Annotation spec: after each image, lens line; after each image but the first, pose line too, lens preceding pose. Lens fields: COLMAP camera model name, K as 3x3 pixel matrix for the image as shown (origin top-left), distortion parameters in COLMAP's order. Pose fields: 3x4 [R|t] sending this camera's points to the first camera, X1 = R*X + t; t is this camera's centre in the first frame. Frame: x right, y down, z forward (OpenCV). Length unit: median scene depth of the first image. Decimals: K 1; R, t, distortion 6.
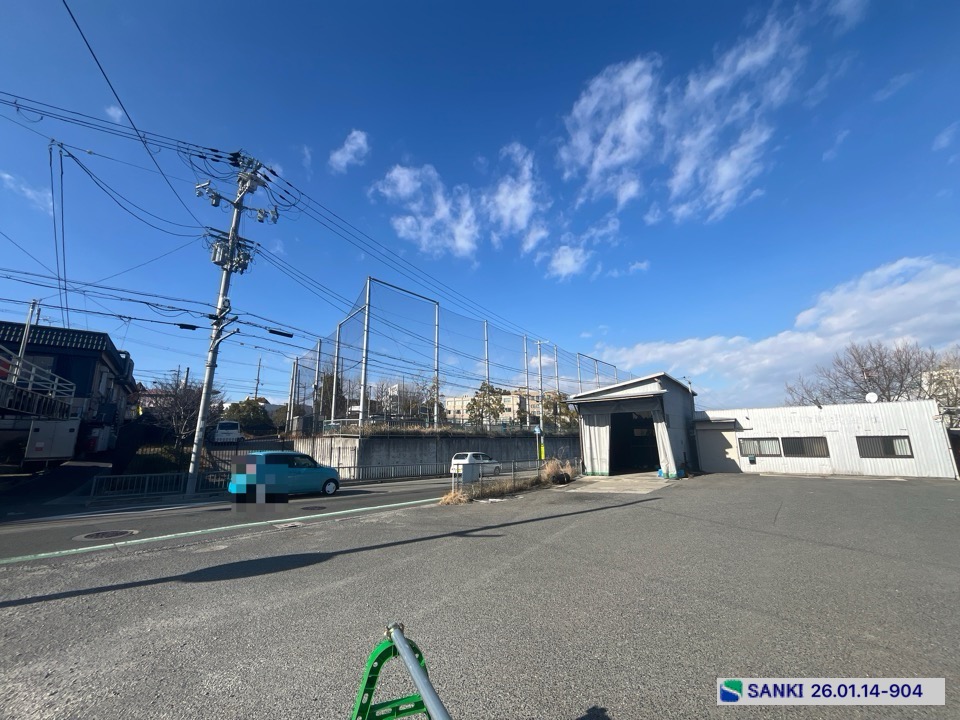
lens RADIAL K [[389.6, 0, 481.9], [0, 389.6, 353.9], [0, 0, 1]] dist [-0.001938, 0.000036]
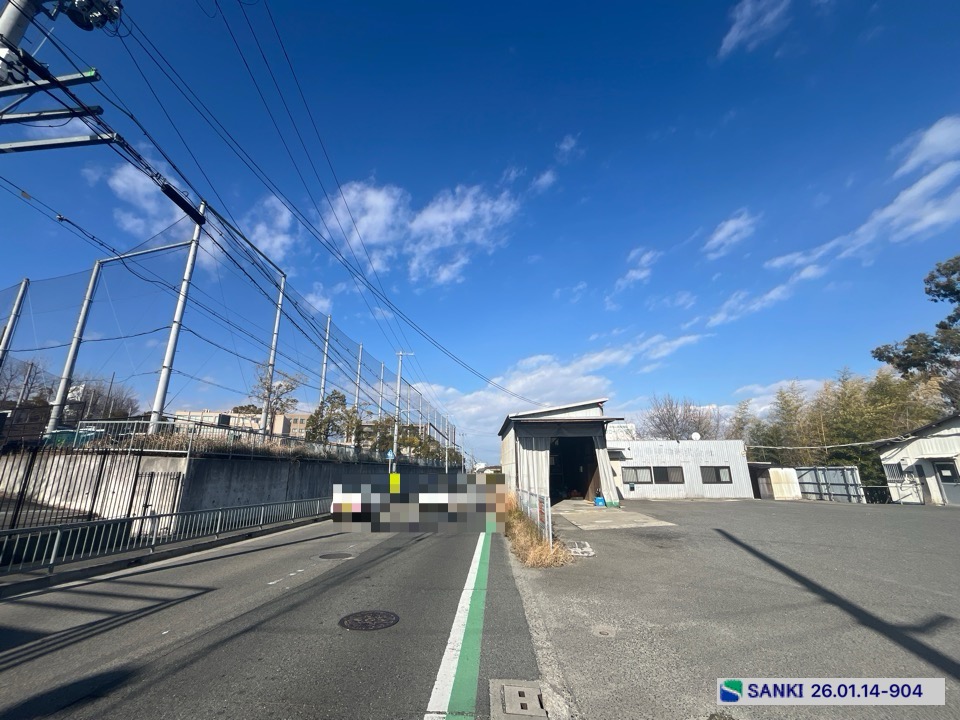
lens RADIAL K [[389.6, 0, 477.3], [0, 389.6, 361.2], [0, 0, 1]] dist [-0.001938, 0.000036]
pose [[0.814173, 0.165815, 0.556442, -0.344595], [-0.134844, 0.986150, -0.096564, 0.084987], [-0.564747, 0.003587, 0.825256, 0.328859]]
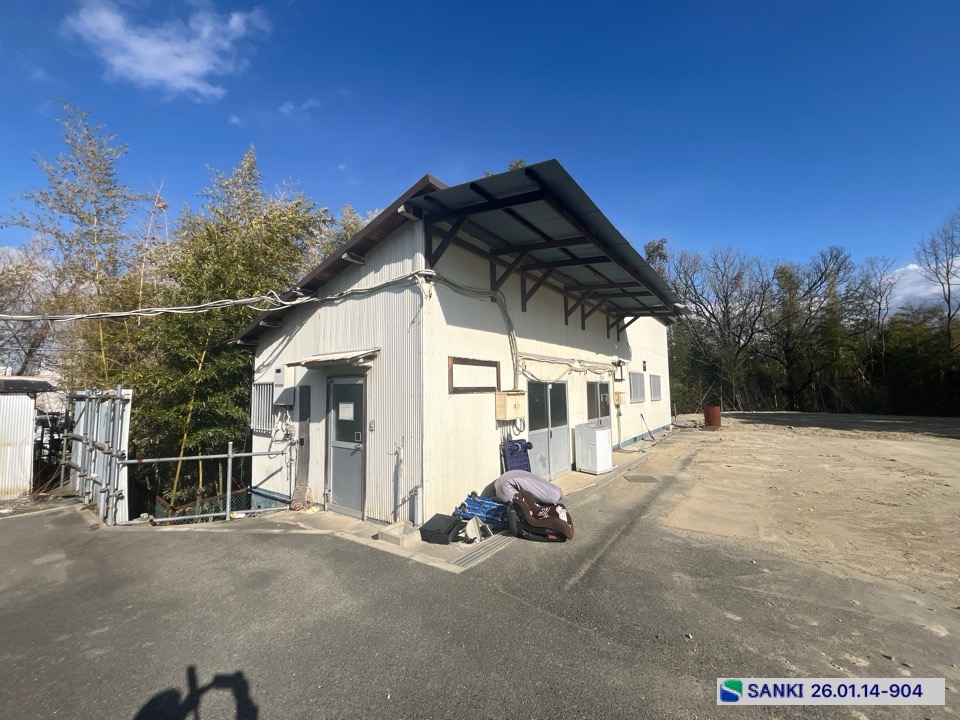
lens RADIAL K [[389.6, 0, 473.6], [0, 389.6, 354.1], [0, 0, 1]] dist [-0.001938, 0.000036]
pose [[0.045546, 0.103278, 0.993609, 0.753970], [-0.218374, 0.971615, -0.090982, 0.072707], [-0.974802, -0.212835, 0.066806, 0.357673]]
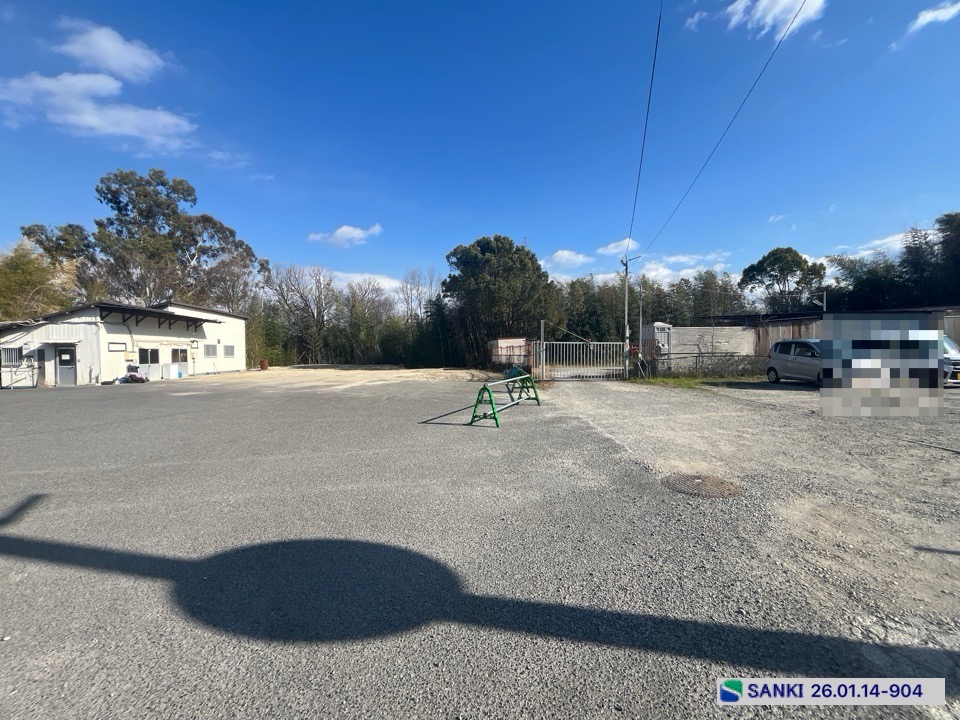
lens RADIAL K [[389.6, 0, 477.4], [0, 389.6, 358.3], [0, 0, 1]] dist [-0.001938, 0.000036]
pose [[-0.664626, 0.004520, 0.747162, -0.305326], [-0.156512, 0.976955, -0.145133, 0.090150], [-0.730600, -0.213399, -0.648602, 0.338044]]
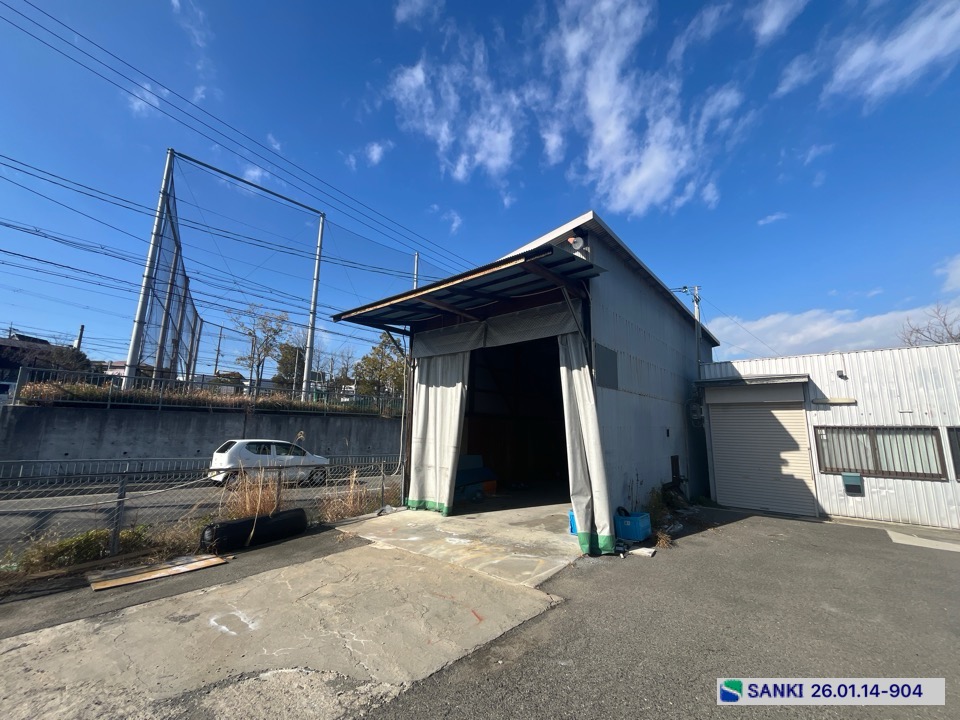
lens RADIAL K [[389.6, 0, 476.1], [0, 389.6, 376.8], [0, 0, 1]] dist [-0.001938, 0.000036]
pose [[0.996698, 0.017922, -0.079189, 0.358856], [-0.010182, 0.995224, 0.097085, 0.135732], [0.080551, -0.095958, 0.992121, 0.604274]]
